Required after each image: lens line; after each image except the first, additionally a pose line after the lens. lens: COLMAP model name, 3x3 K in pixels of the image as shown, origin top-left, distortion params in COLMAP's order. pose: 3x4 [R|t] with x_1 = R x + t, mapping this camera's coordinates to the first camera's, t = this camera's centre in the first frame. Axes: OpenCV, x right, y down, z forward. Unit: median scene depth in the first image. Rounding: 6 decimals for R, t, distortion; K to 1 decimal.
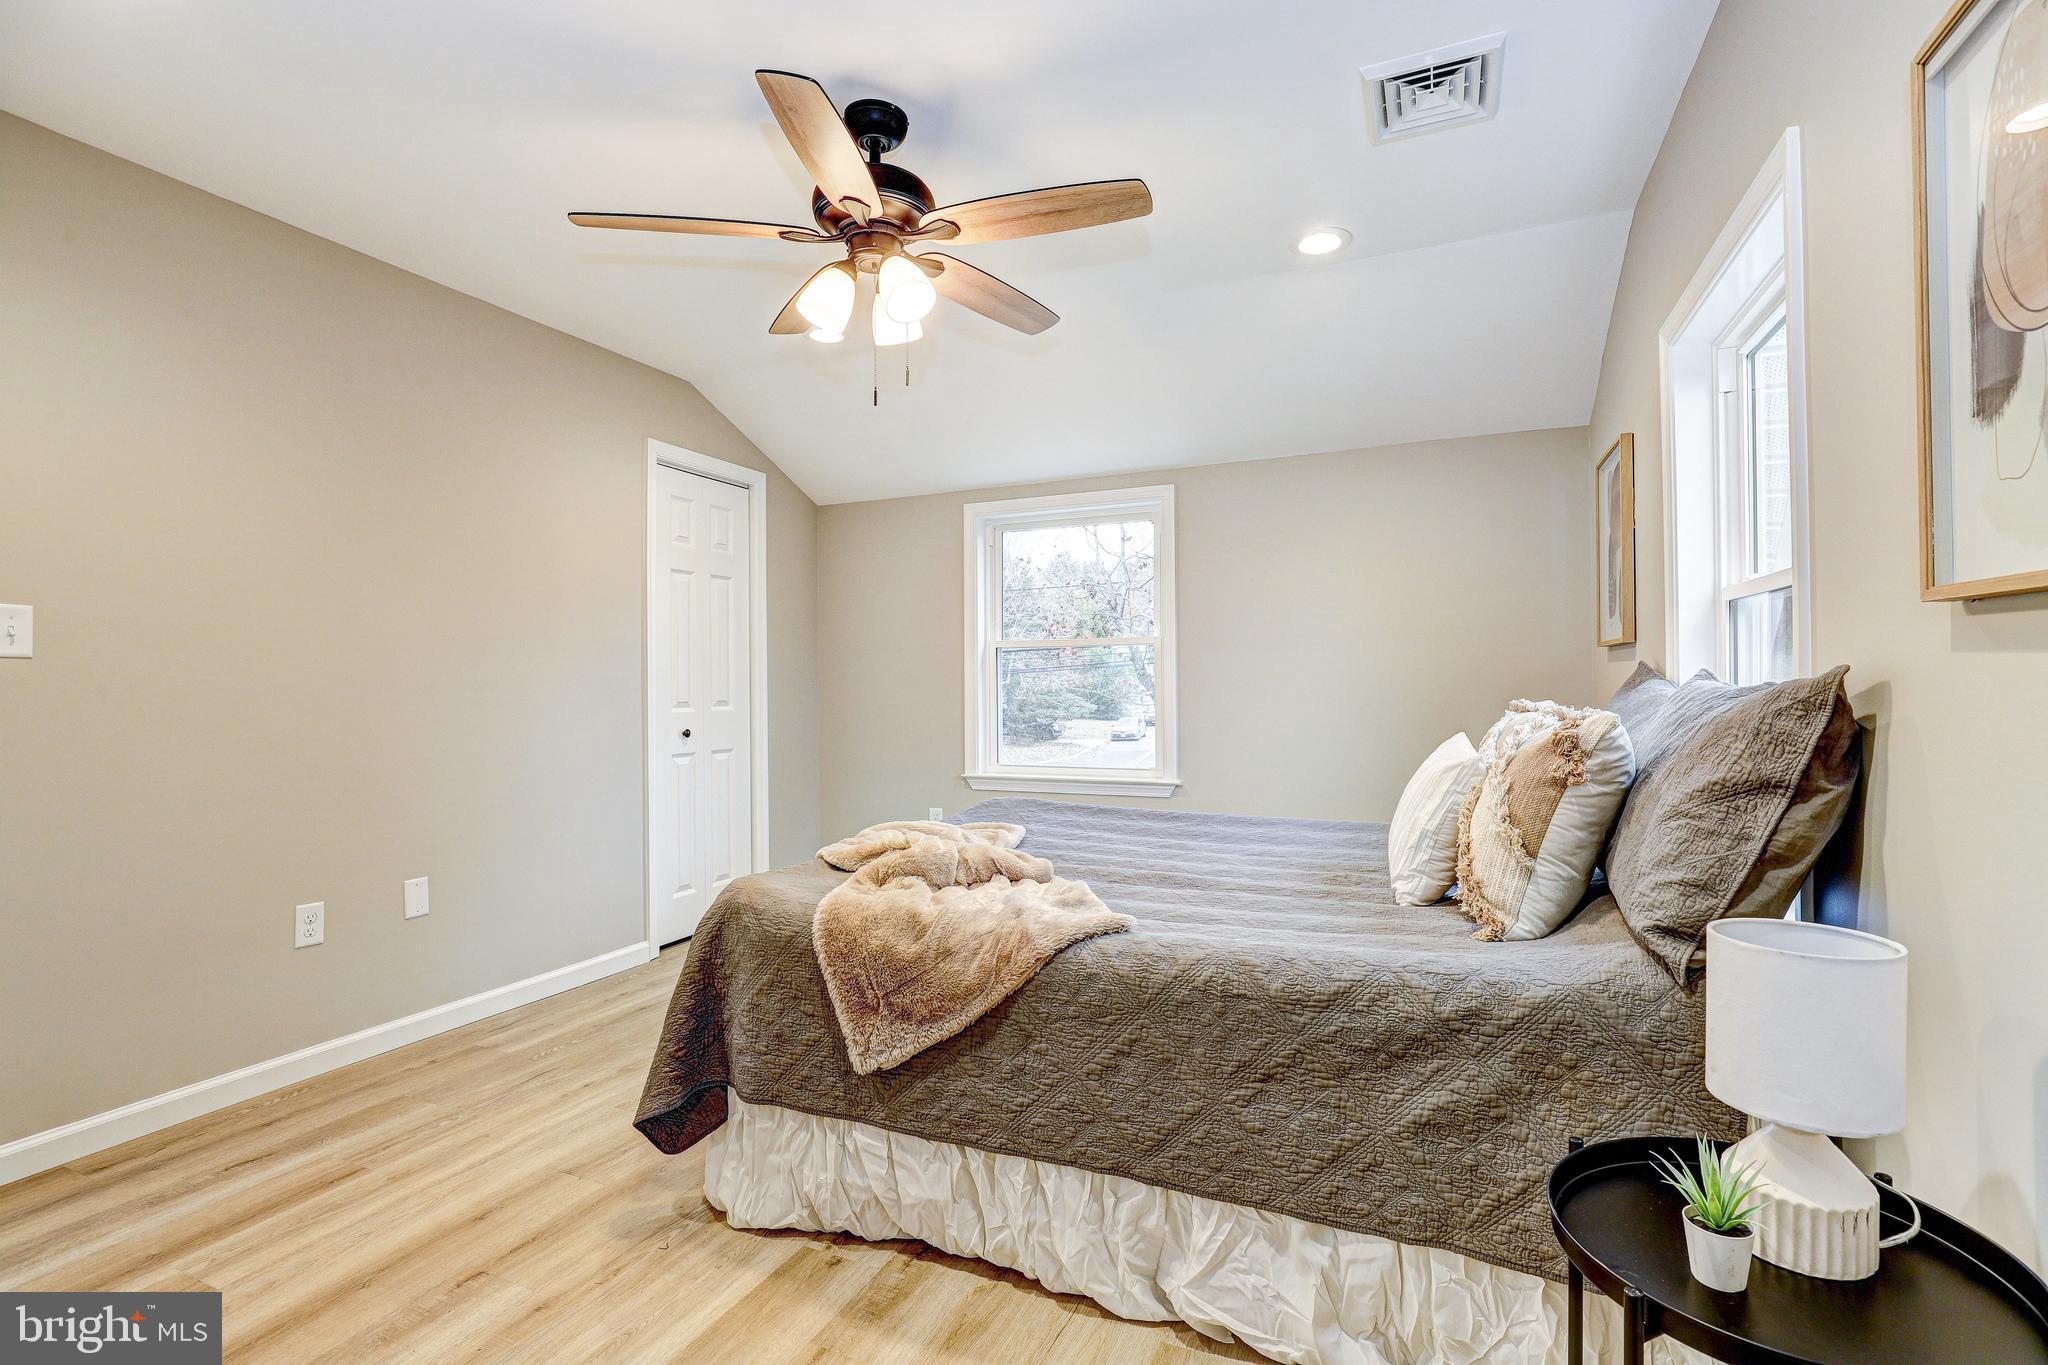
lens RADIAL K [[937.6, 0, 1031.0], [0, 937.6, 681.3], [0, 0, 1]] dist [-0.039377, 0.008856]
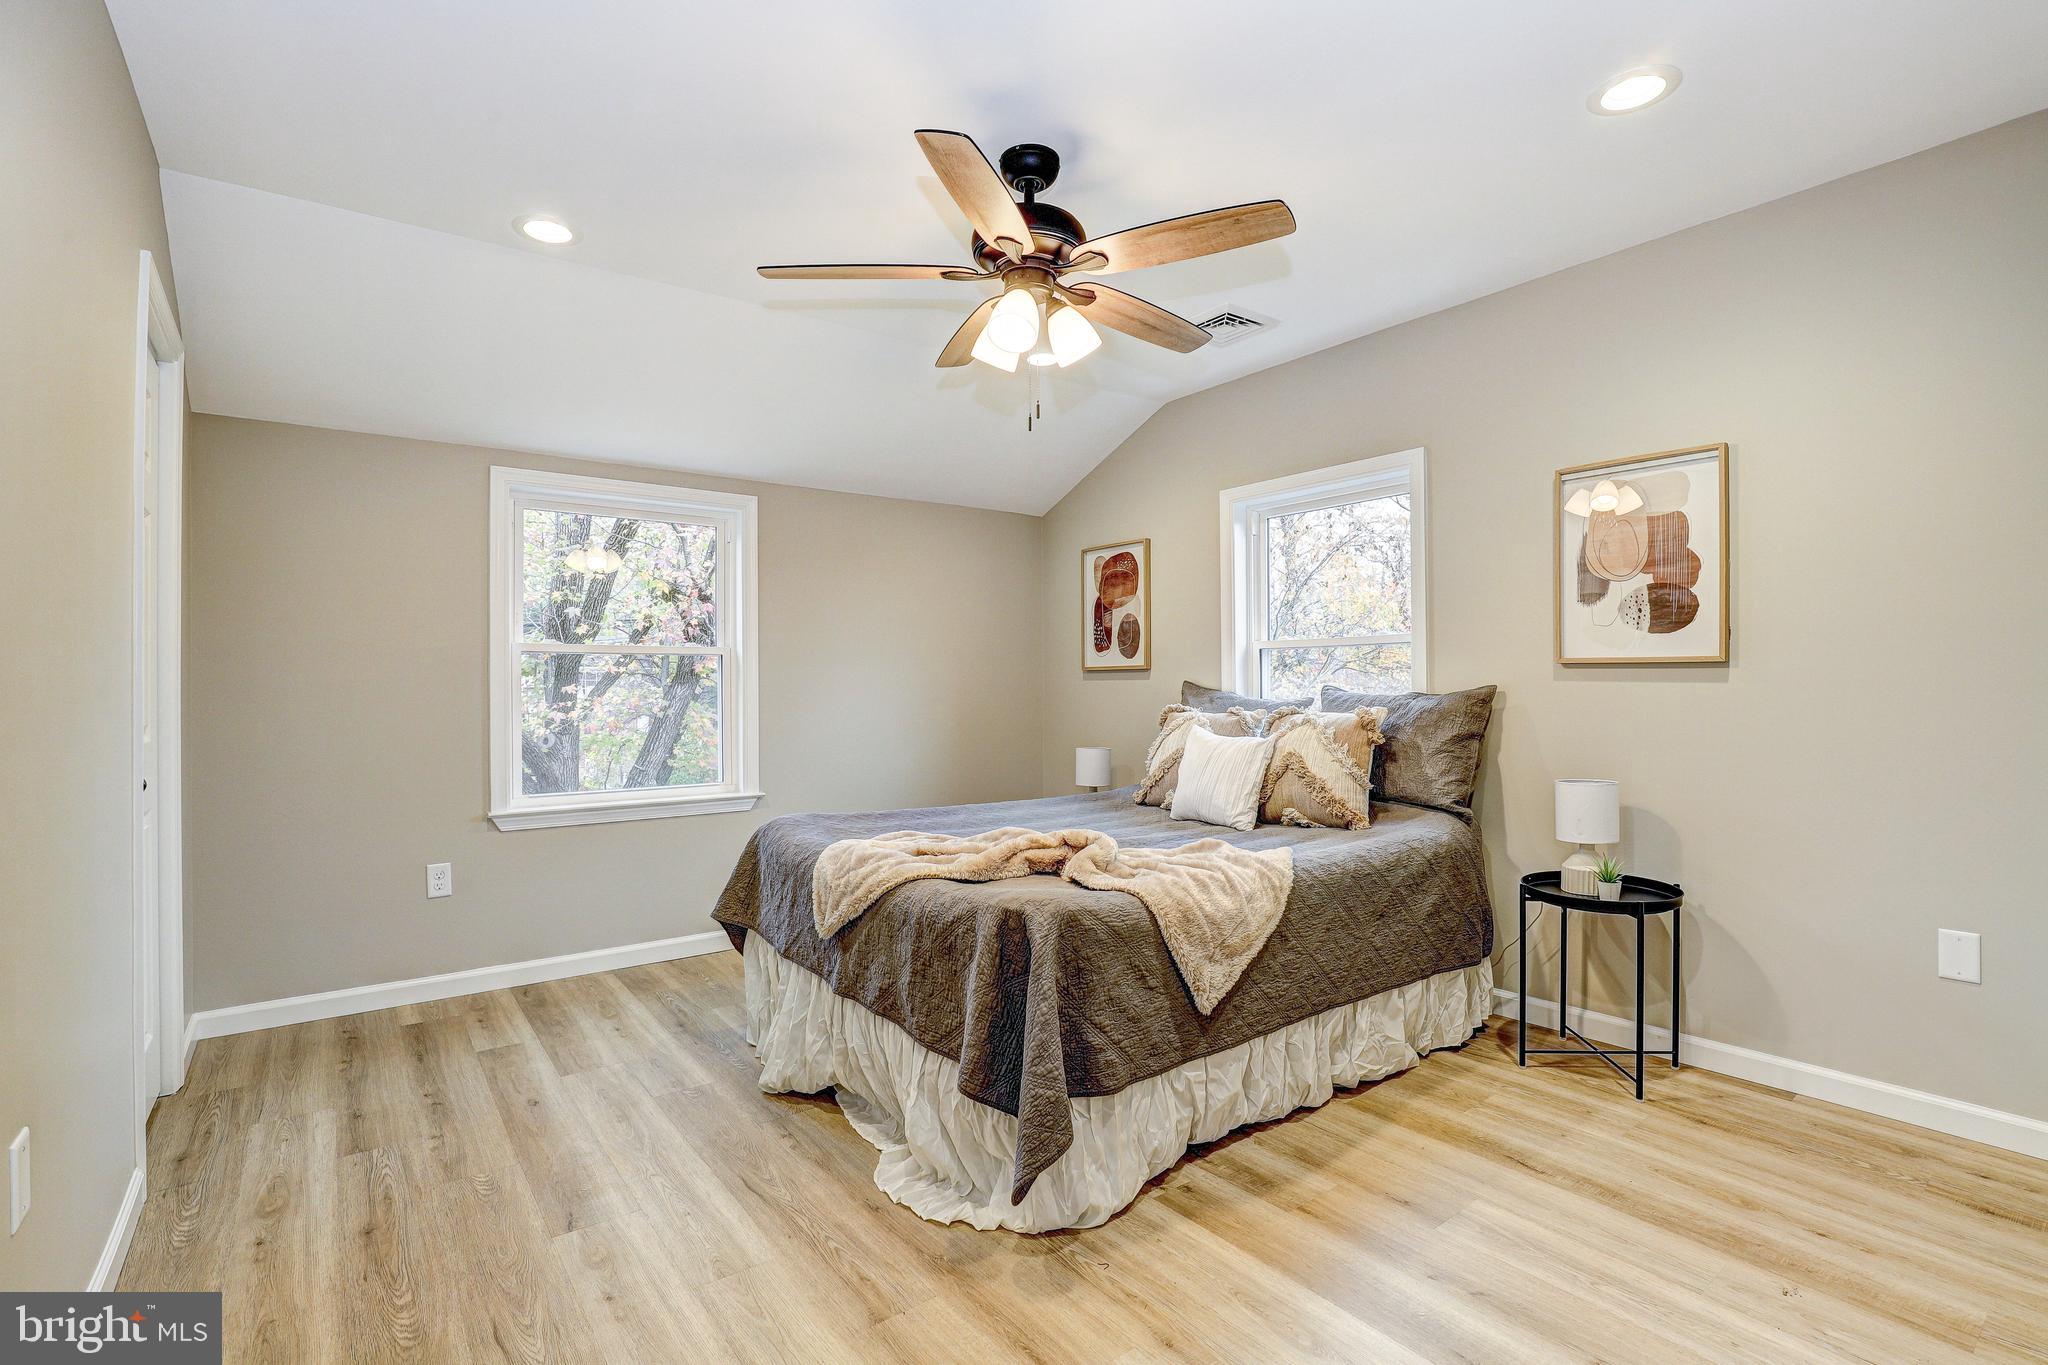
lens RADIAL K [[937.6, 0, 1031.0], [0, 937.6, 681.3], [0, 0, 1]] dist [-0.039377, 0.008856]
pose [[0.482724, 0.011679, 0.875695, -1.336046], [0.001447, 0.999899, -0.014133, 0.004398], [-0.875771, 0.008090, 0.482659, 0.599925]]
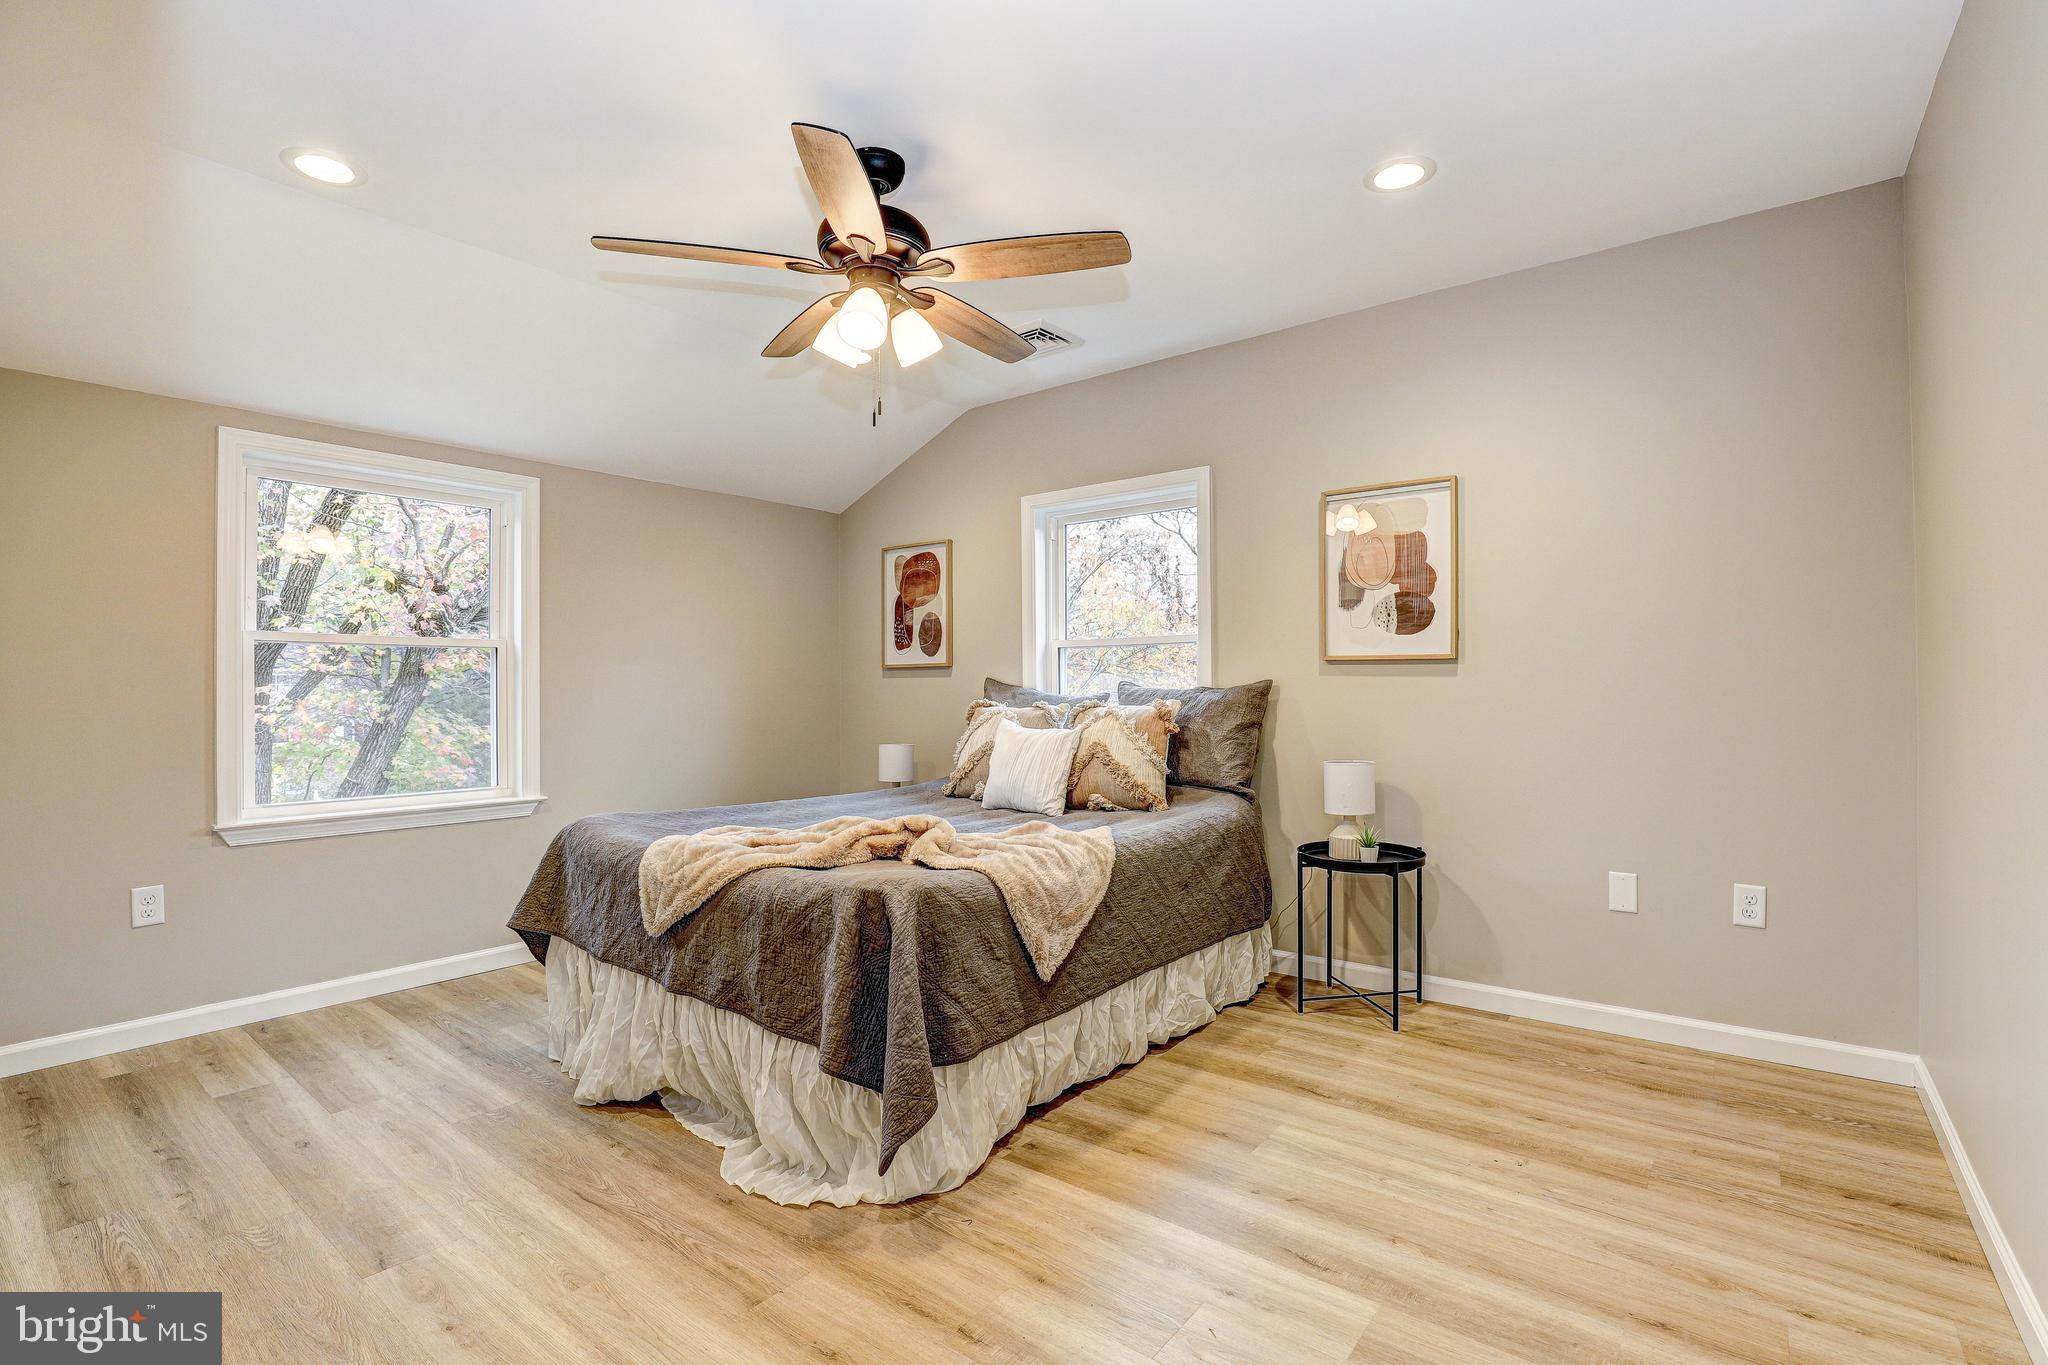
lens RADIAL K [[937.6, 0, 1031.0], [0, 937.6, 681.3], [0, 0, 1]] dist [-0.039377, 0.008856]
pose [[0.245241, 0.017876, 0.969297, -1.430873], [0.004188, 0.999801, -0.019498, 0.028230], [-0.969453, 0.008842, 0.245117, 0.685885]]
